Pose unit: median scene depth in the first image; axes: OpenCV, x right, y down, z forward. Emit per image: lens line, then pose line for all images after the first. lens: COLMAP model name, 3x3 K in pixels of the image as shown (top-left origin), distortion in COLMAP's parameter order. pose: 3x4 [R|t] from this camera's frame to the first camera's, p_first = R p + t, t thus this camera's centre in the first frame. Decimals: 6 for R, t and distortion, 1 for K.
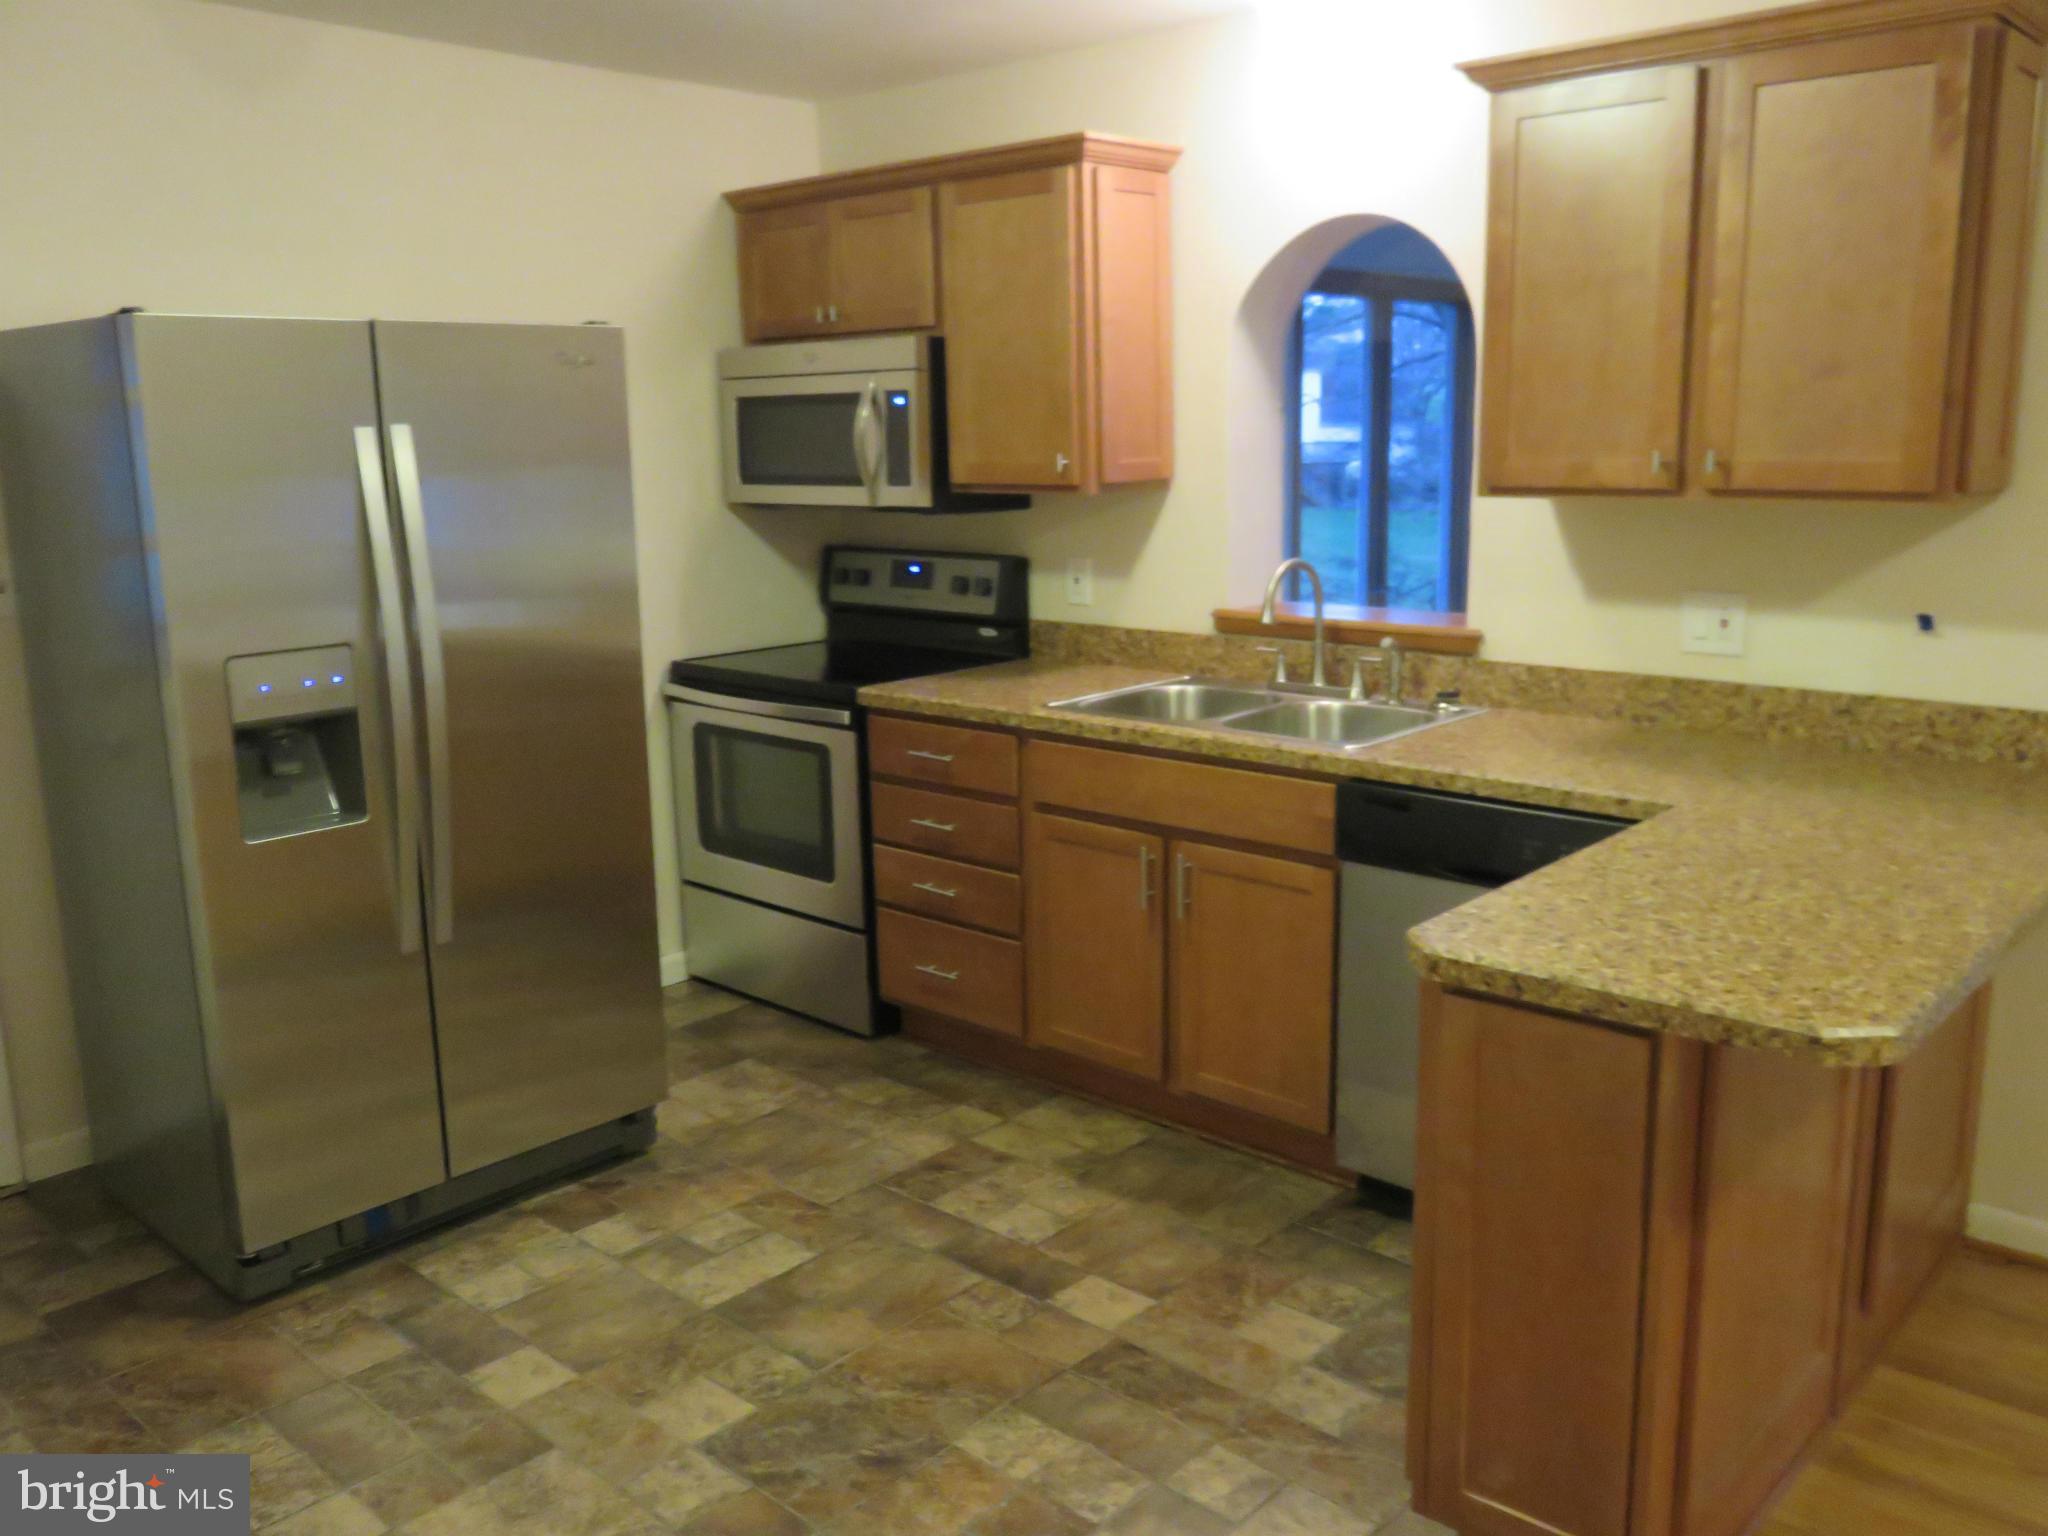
lens RADIAL K [[1681.1, 0, 1030.7], [0, 1681.1, 761.2], [0, 0, 1]] dist [-0.013138, -0.003297]
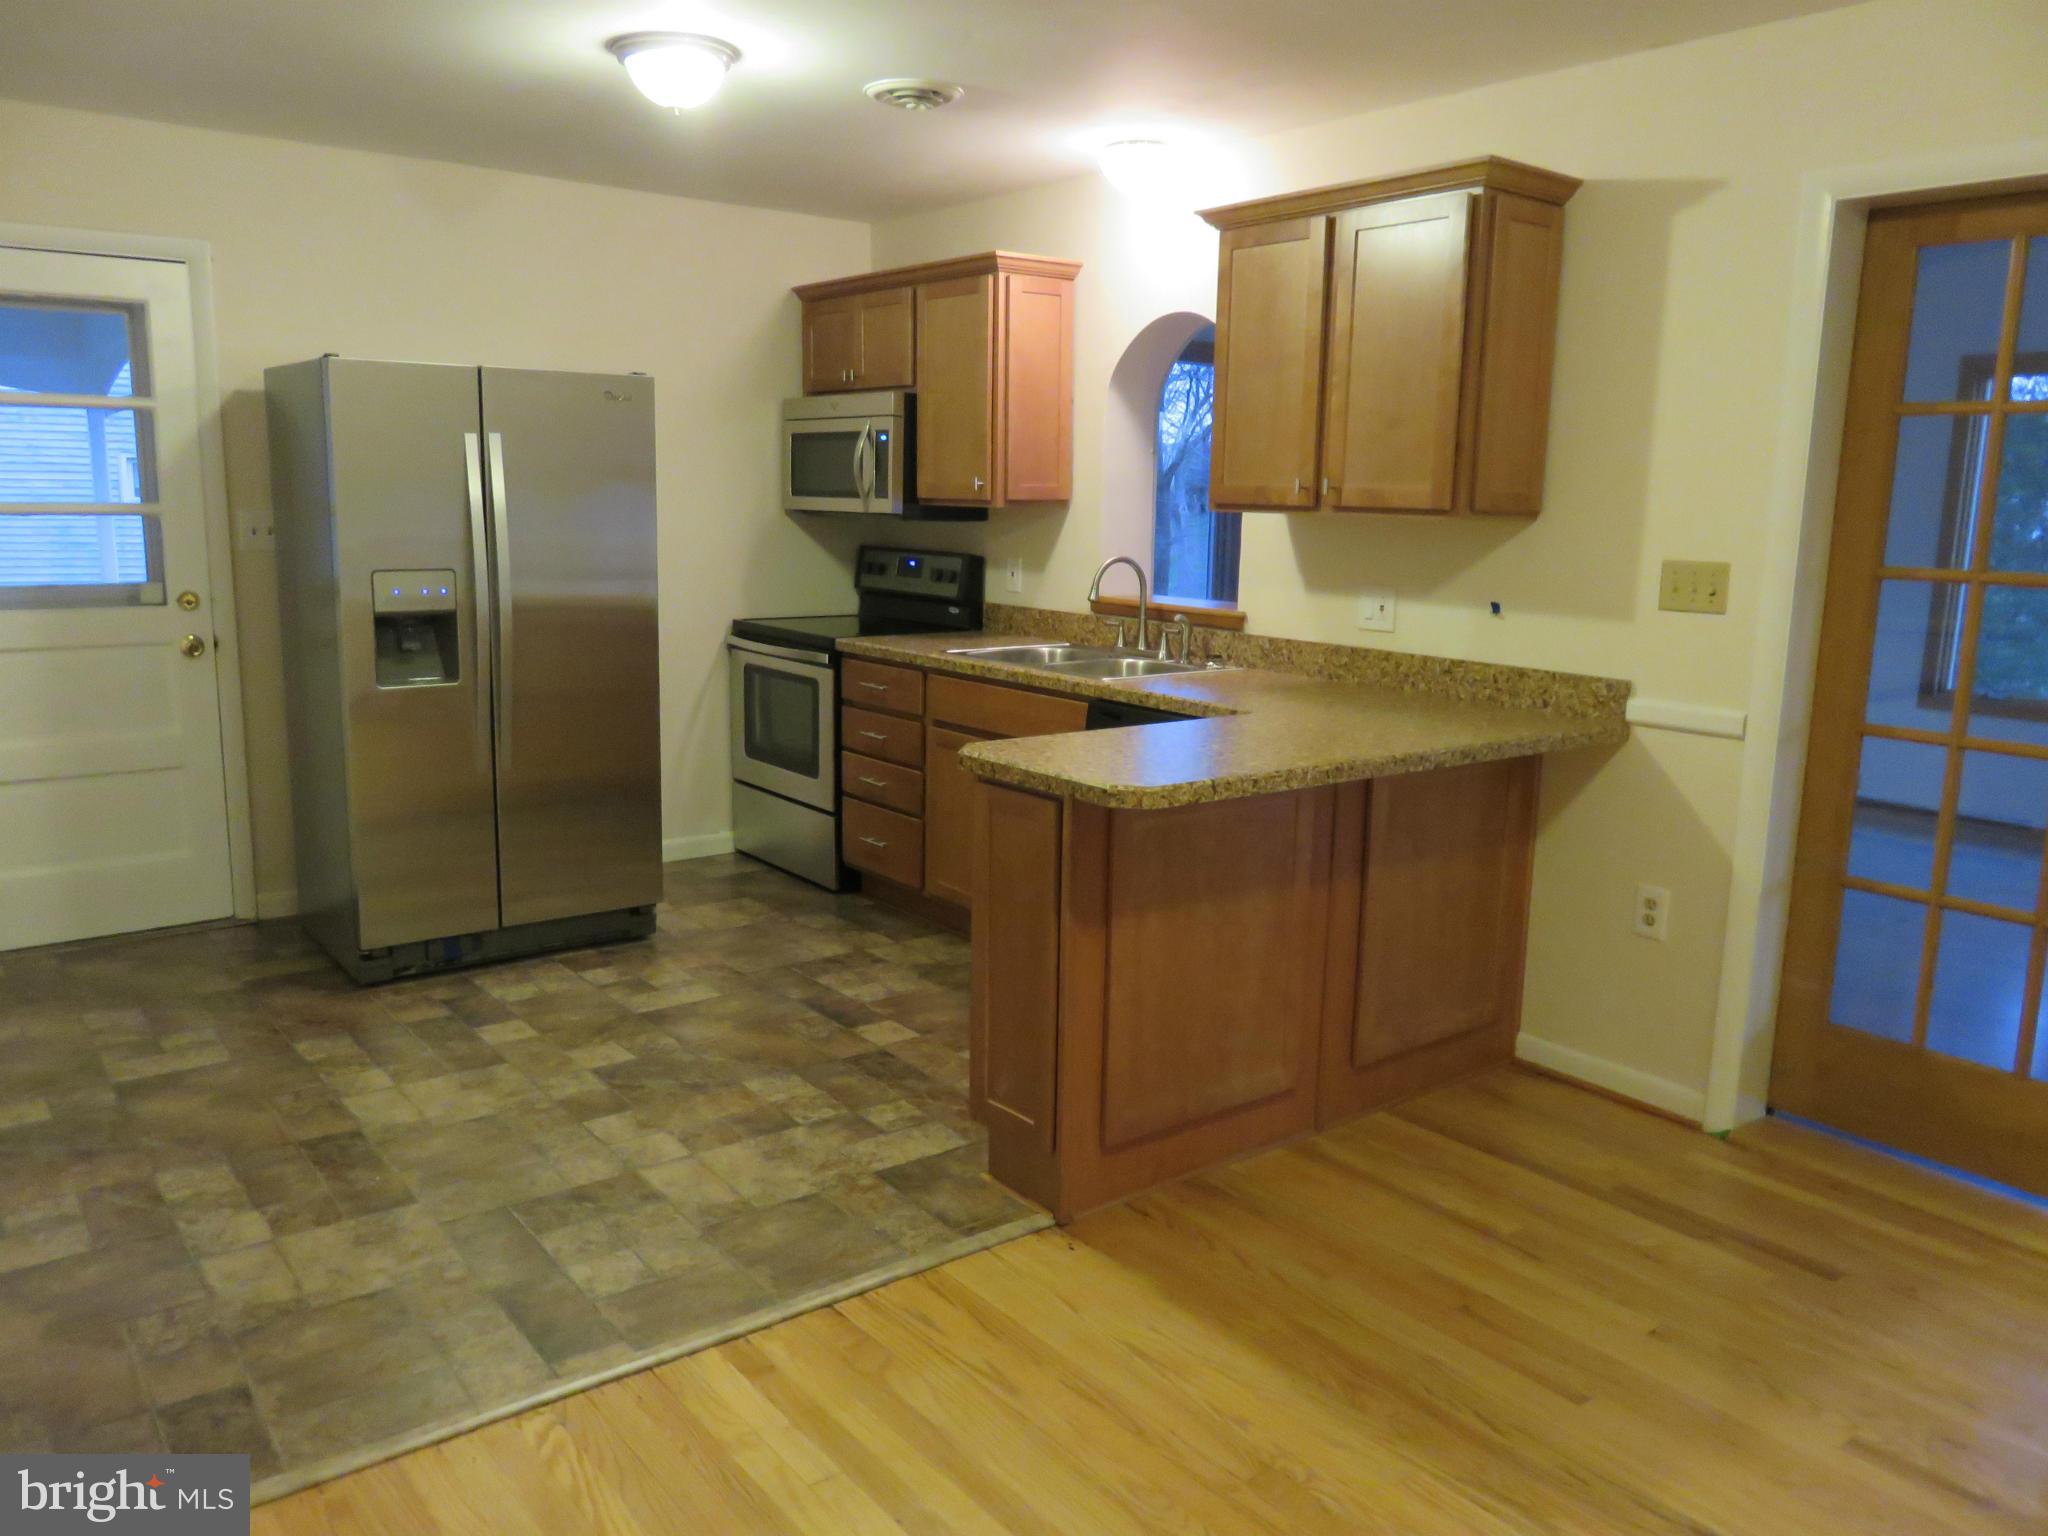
lens RADIAL K [[1536.6, 0, 1035.6], [0, 1536.6, 762.0], [0, 0, 1]] dist [-0.011011, 0.000097]
pose [[0.985114, 0.066431, -0.158550, 0.323864], [-0.070194, 0.997366, -0.018246, 0.084966], [0.156920, 0.029104, 0.987182, -0.288840]]
